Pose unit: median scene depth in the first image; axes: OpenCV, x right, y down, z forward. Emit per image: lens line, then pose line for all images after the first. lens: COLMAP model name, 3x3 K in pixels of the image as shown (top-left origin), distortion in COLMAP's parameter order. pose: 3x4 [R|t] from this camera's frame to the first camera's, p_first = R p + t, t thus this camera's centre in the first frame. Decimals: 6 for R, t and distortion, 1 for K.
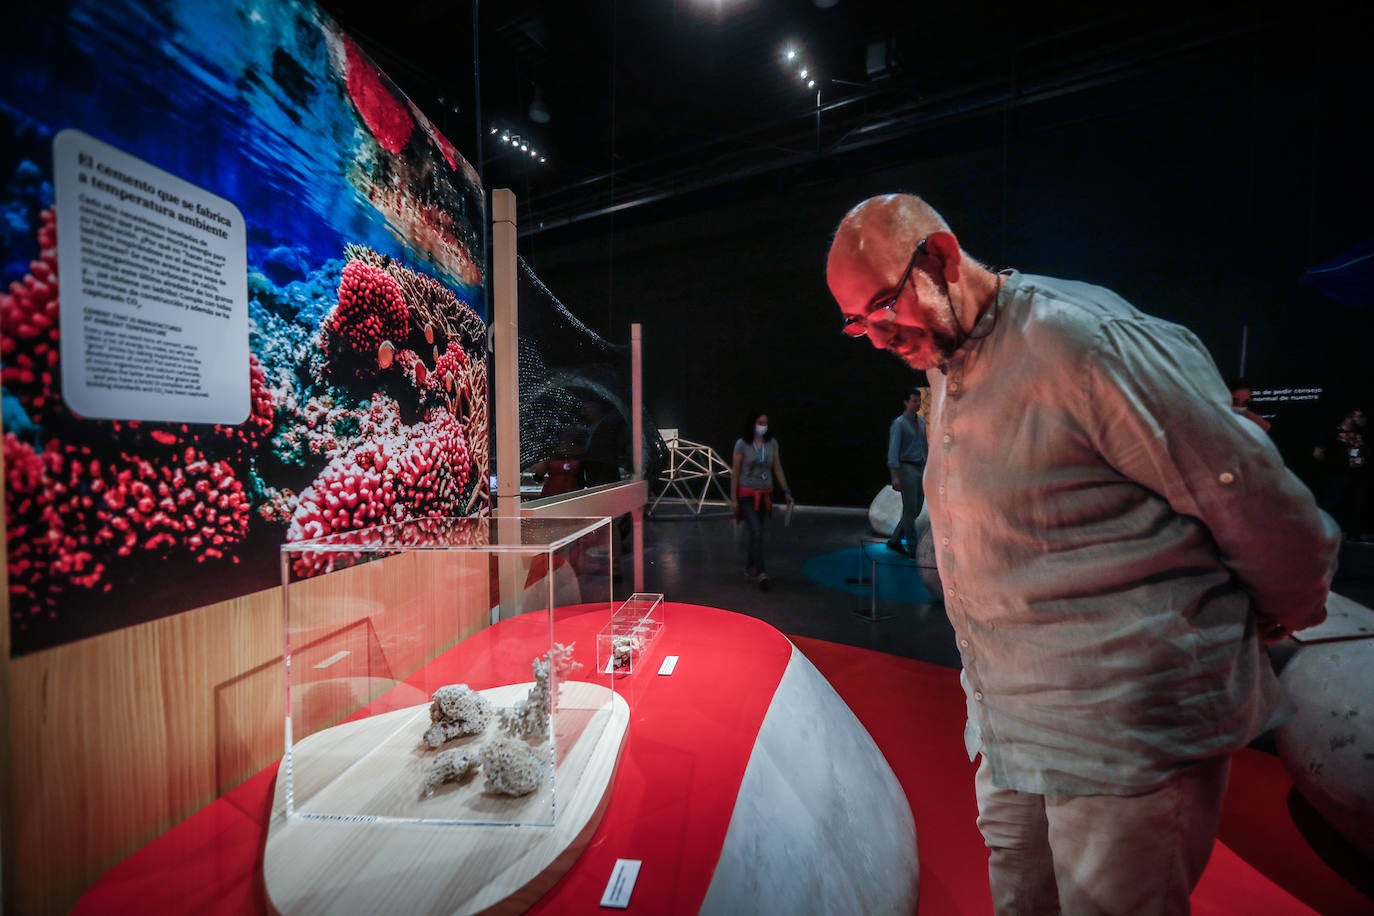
lens RADIAL K [[603.3, 0, 687.4], [0, 603.3, 463.3], [0, 0, 1]] dist [0.001115, -0.000189]
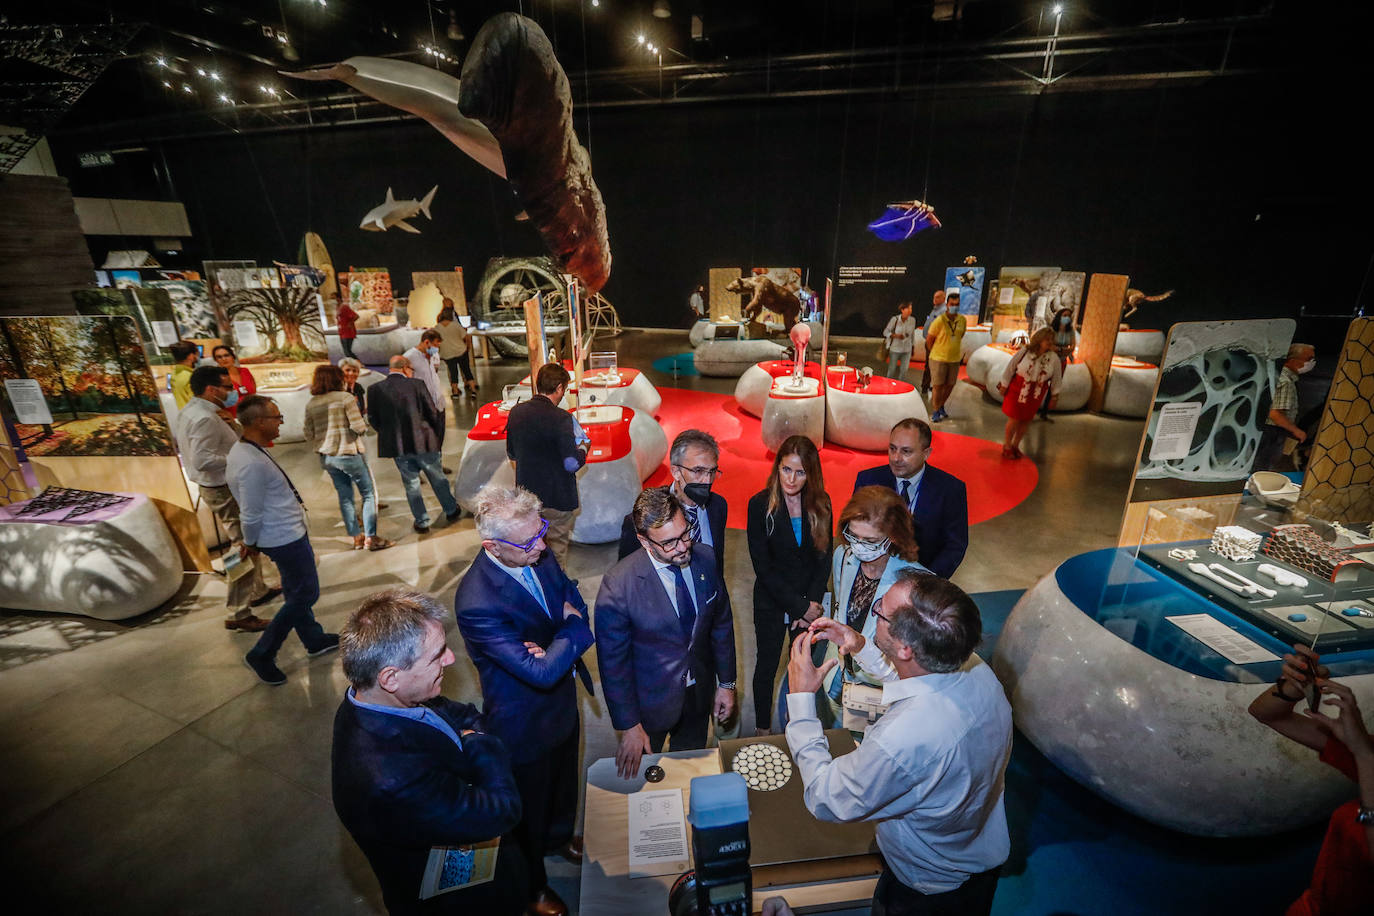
lens RADIAL K [[603.3, 0, 688.7], [0, 603.3, 463.2], [0, 0, 1]] dist [0.001115, -0.000189]
pose [[0.976896, -0.072532, 0.201032, -0.855619], [0.007018, 0.951028, 0.309026, -0.944456], [-0.213601, -0.300475, 0.929564, -6.774771]]
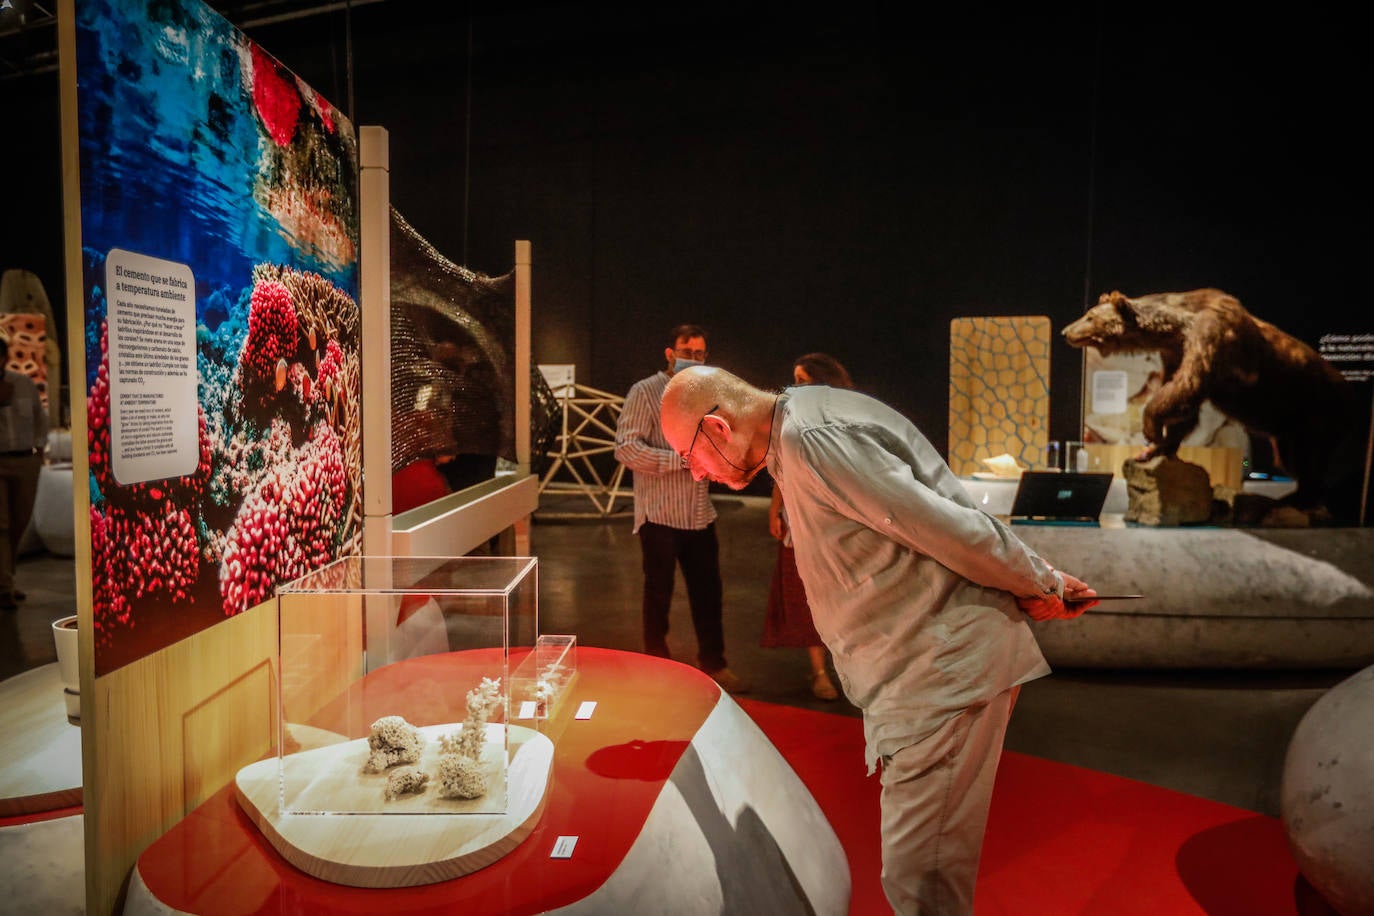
lens RADIAL K [[1090.7, 0, 687.2], [0, 1090.7, 462.5], [0, 0, 1]] dist [-0.005730, 0.004872]
pose [[0.995657, 0.011208, 0.092419, -0.046289], [-0.015344, 0.998906, 0.044165, -0.158307], [-0.091823, -0.045391, 0.994740, -0.861180]]
